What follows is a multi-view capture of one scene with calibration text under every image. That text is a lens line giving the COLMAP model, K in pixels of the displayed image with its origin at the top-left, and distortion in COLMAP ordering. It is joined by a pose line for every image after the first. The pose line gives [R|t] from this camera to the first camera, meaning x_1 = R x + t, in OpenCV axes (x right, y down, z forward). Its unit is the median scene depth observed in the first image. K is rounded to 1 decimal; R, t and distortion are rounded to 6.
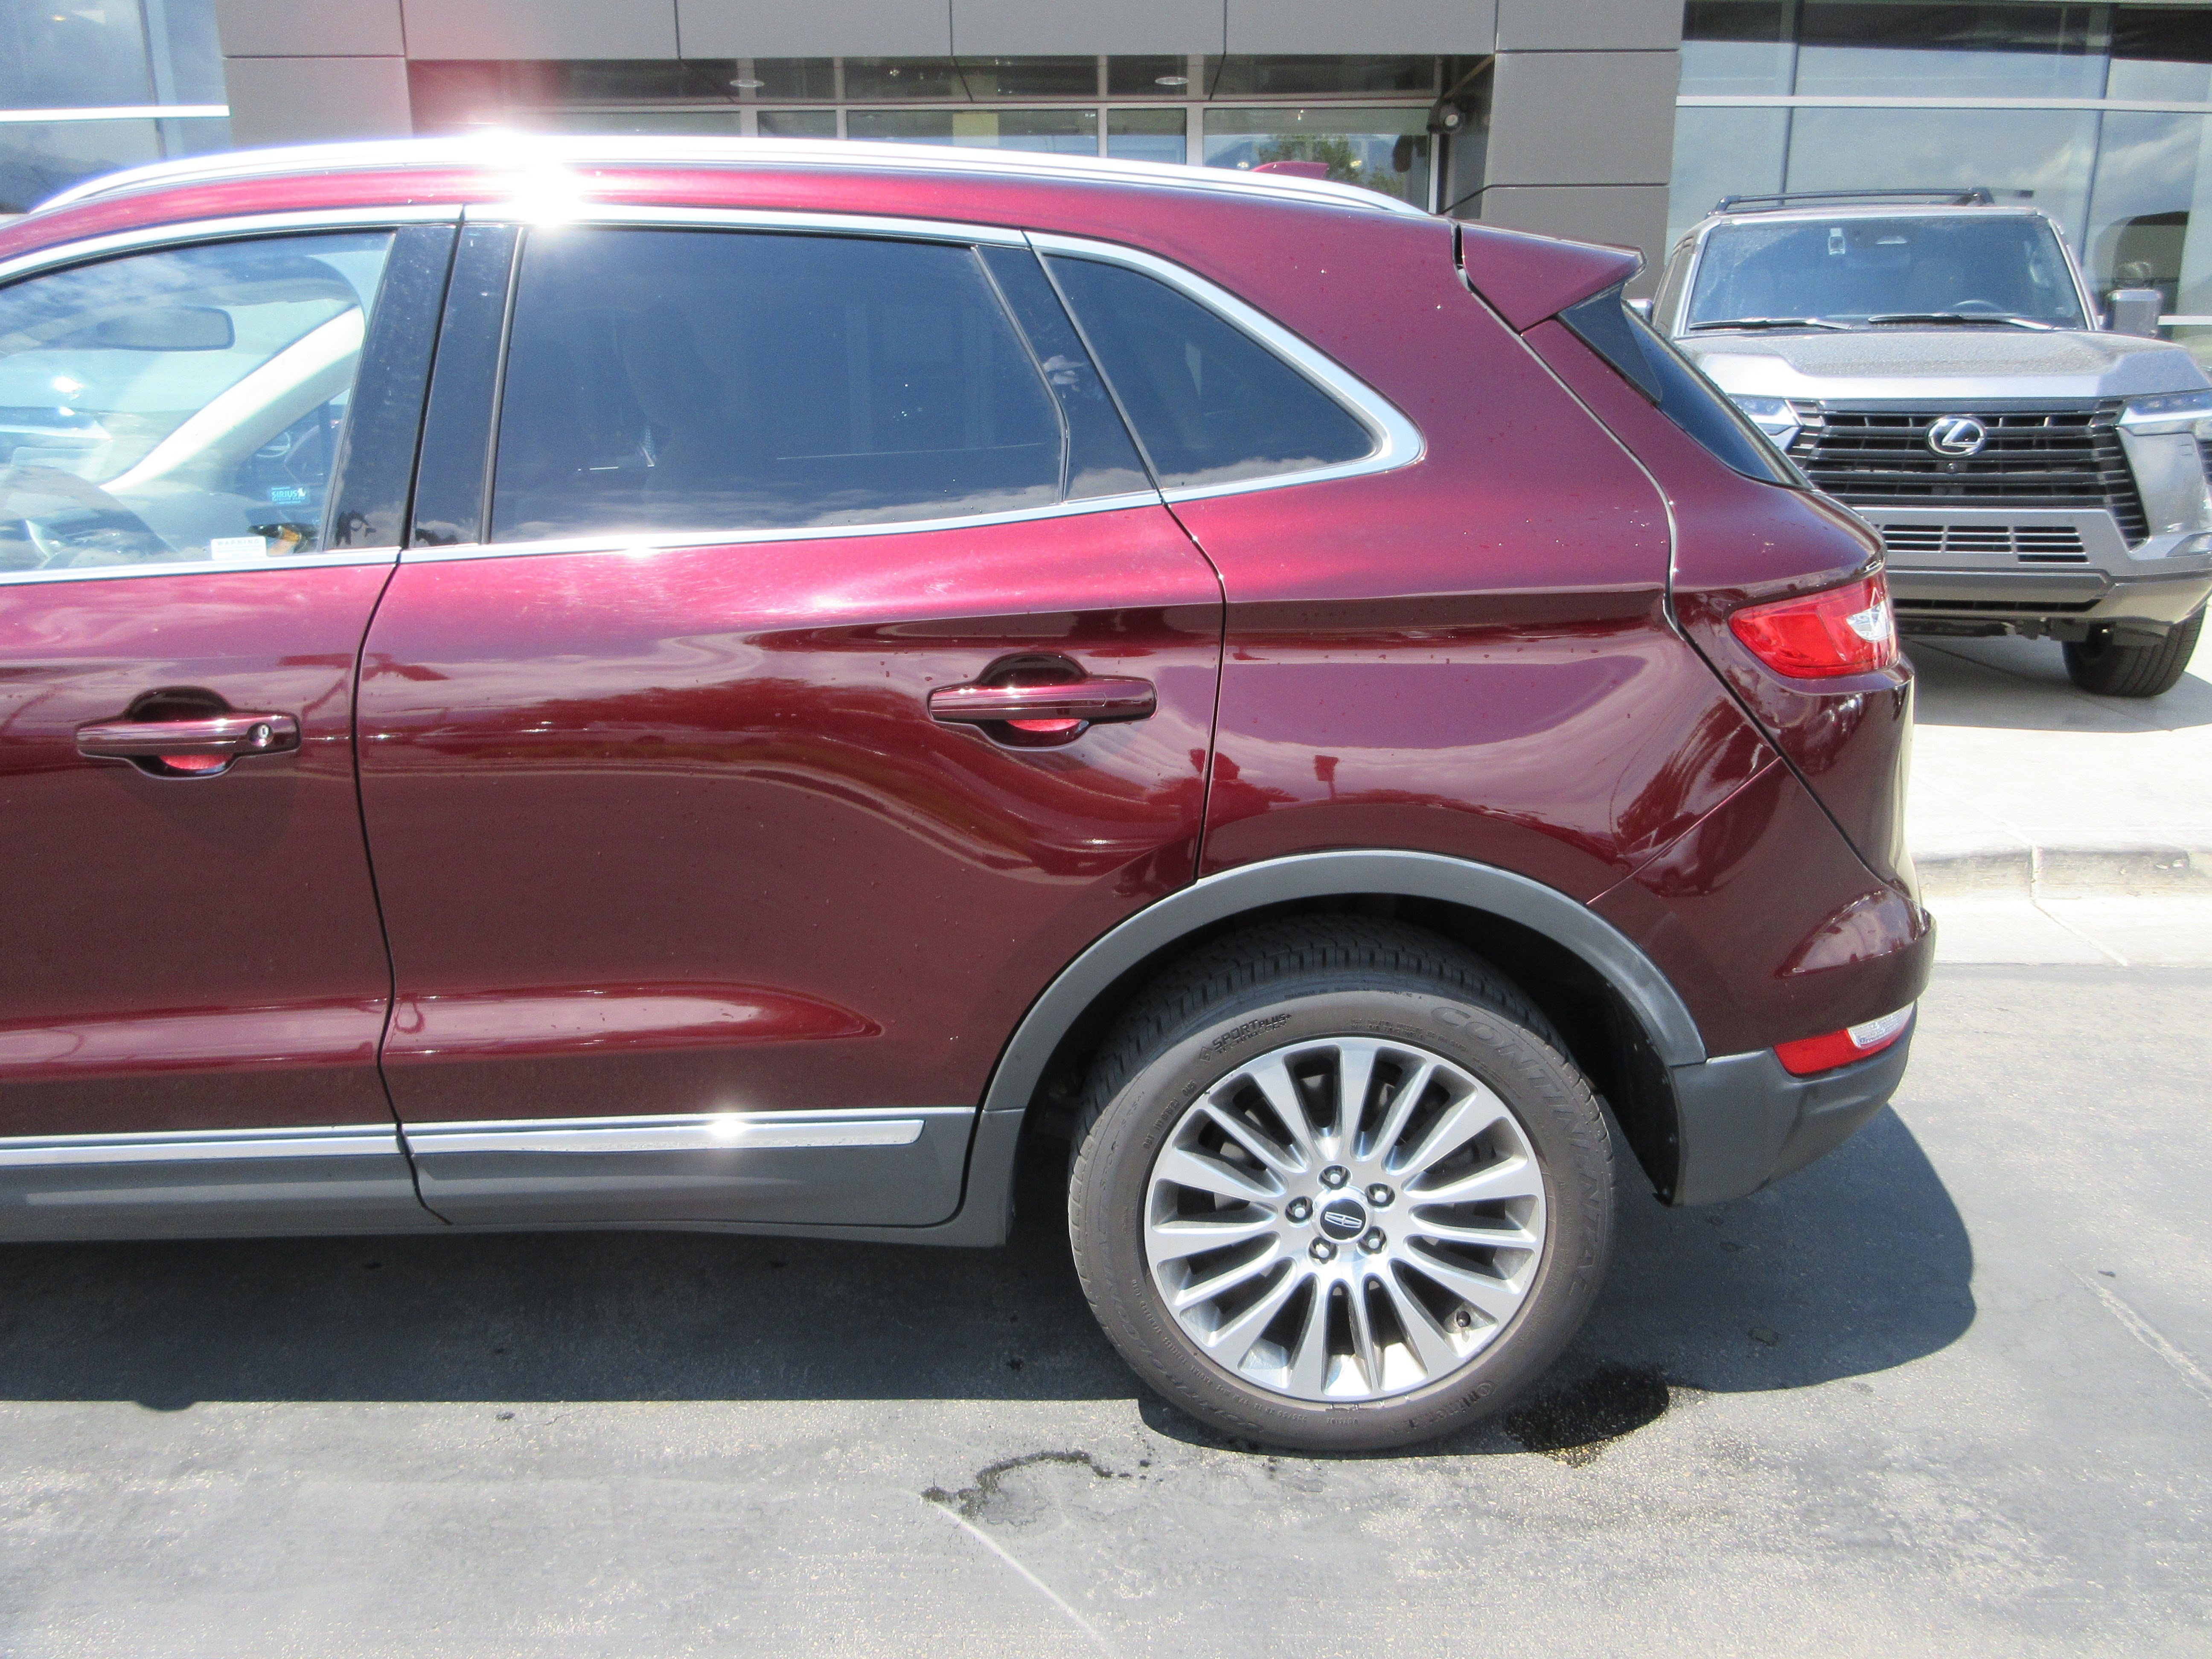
lens RADIAL K [[1646.3, 0, 1110.1], [0, 1646.3, 811.6], [0, 0, 1]] dist [-0.004966, 0.011715]
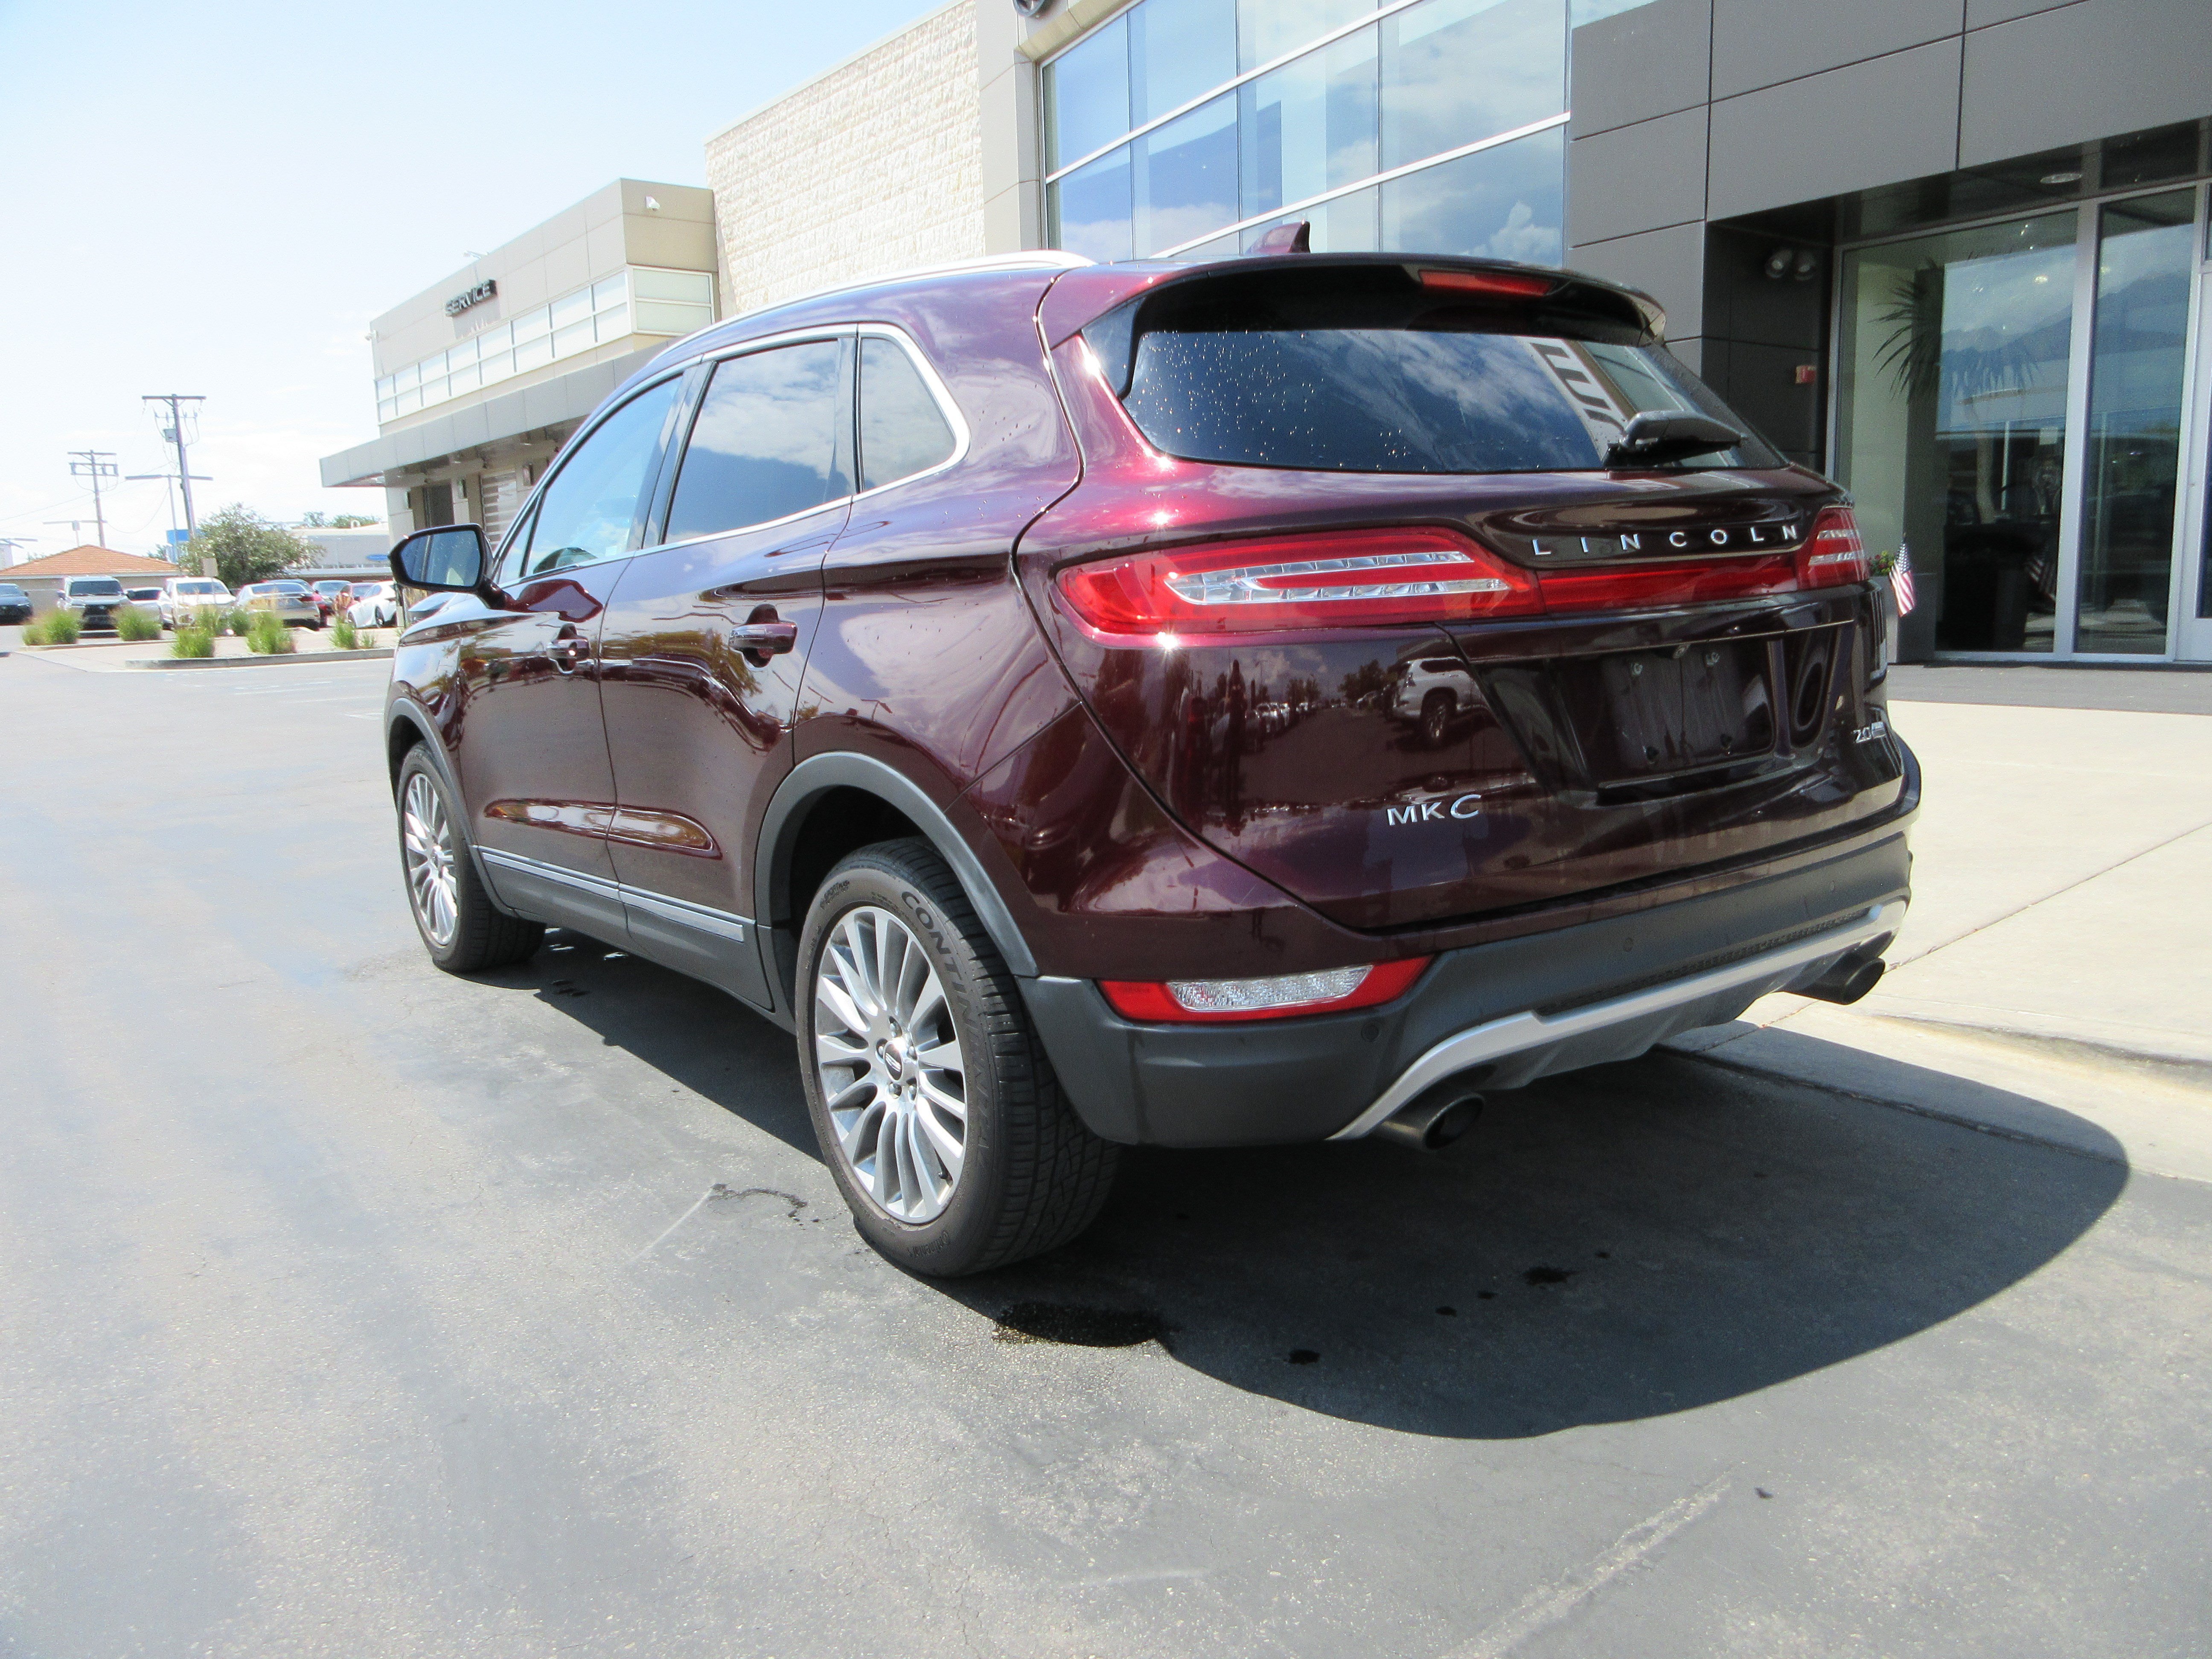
lens RADIAL K [[1646.3, 0, 1109.4], [0, 1646.3, 819.4], [0, 0, 1]] dist [-0.004966, 0.011715]
pose [[0.603589, 0.104076, -0.790474, 1.170175], [-0.171747, 0.985140, -0.001436, 0.037776], [0.778578, 0.136628, 0.612494, 0.322747]]
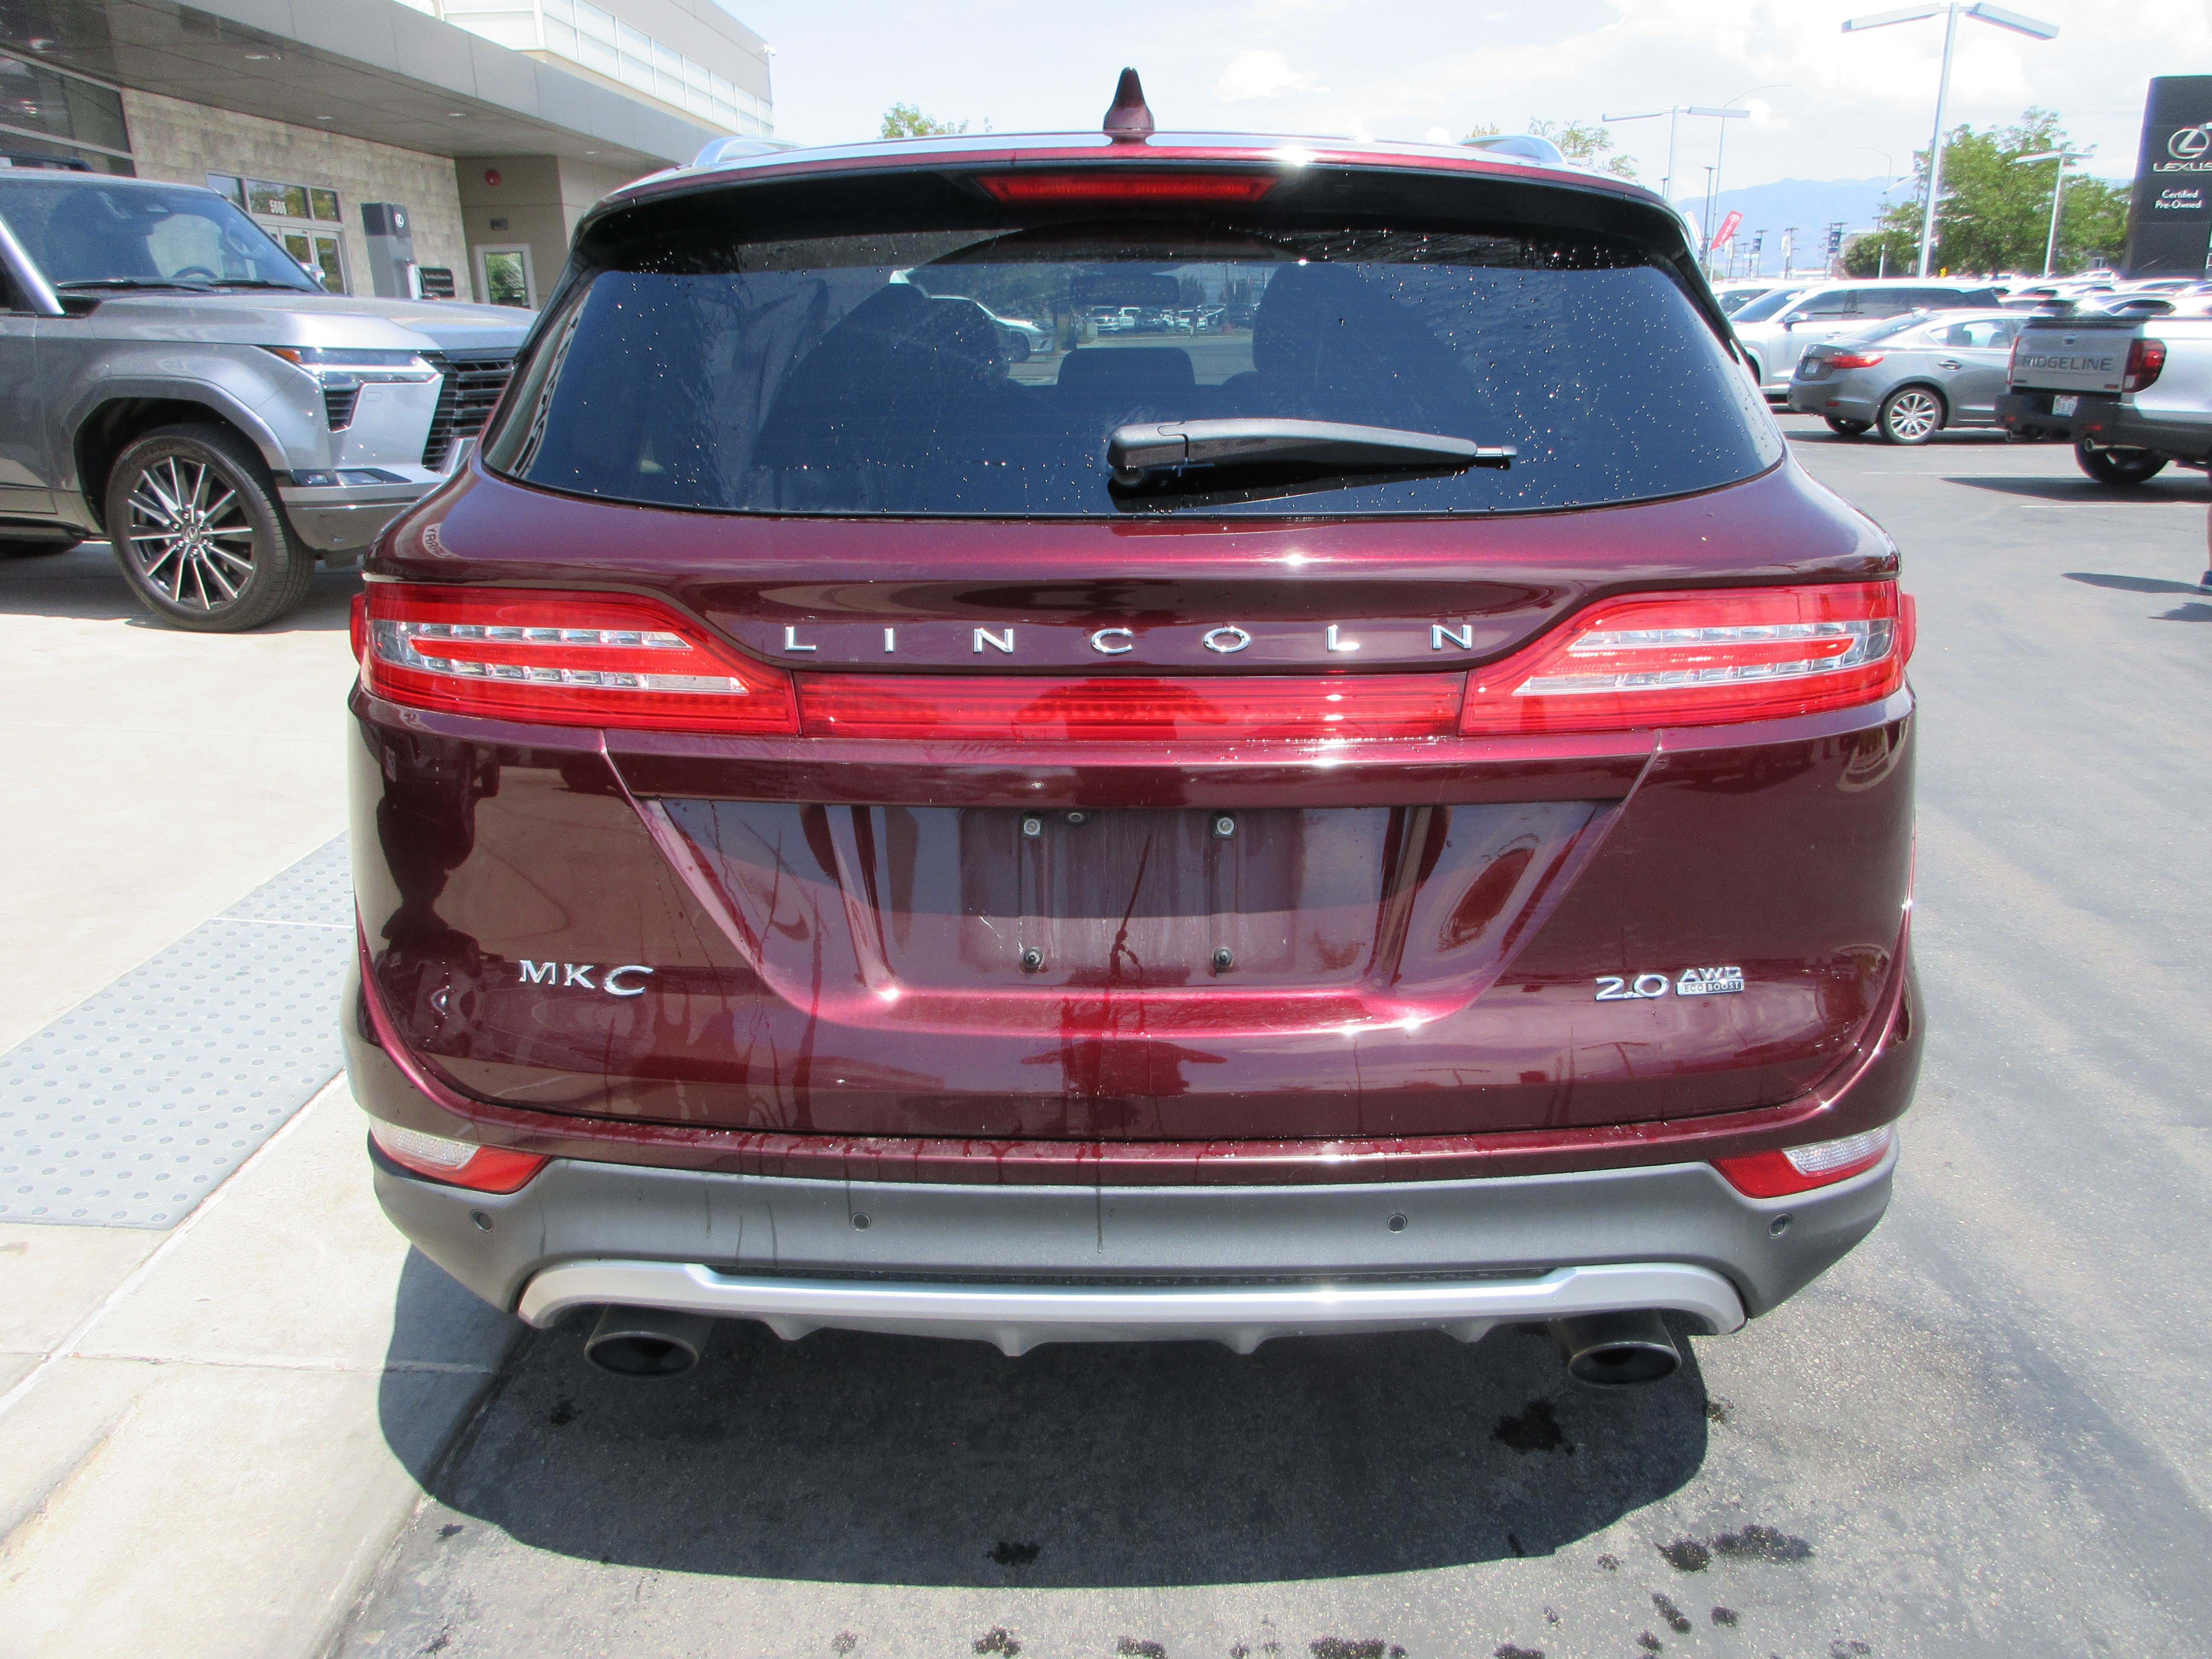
lens RADIAL K [[1646.3, 0, 1107.3], [0, 1646.3, 828.0], [0, 0, 1]] dist [-0.004966, 0.011715]
pose [[0.020640, -0.297761, 0.954417, -2.077841], [0.273094, 0.919996, 0.281116, -0.335549], [-0.961766, 0.254843, 0.100306, 1.240854]]
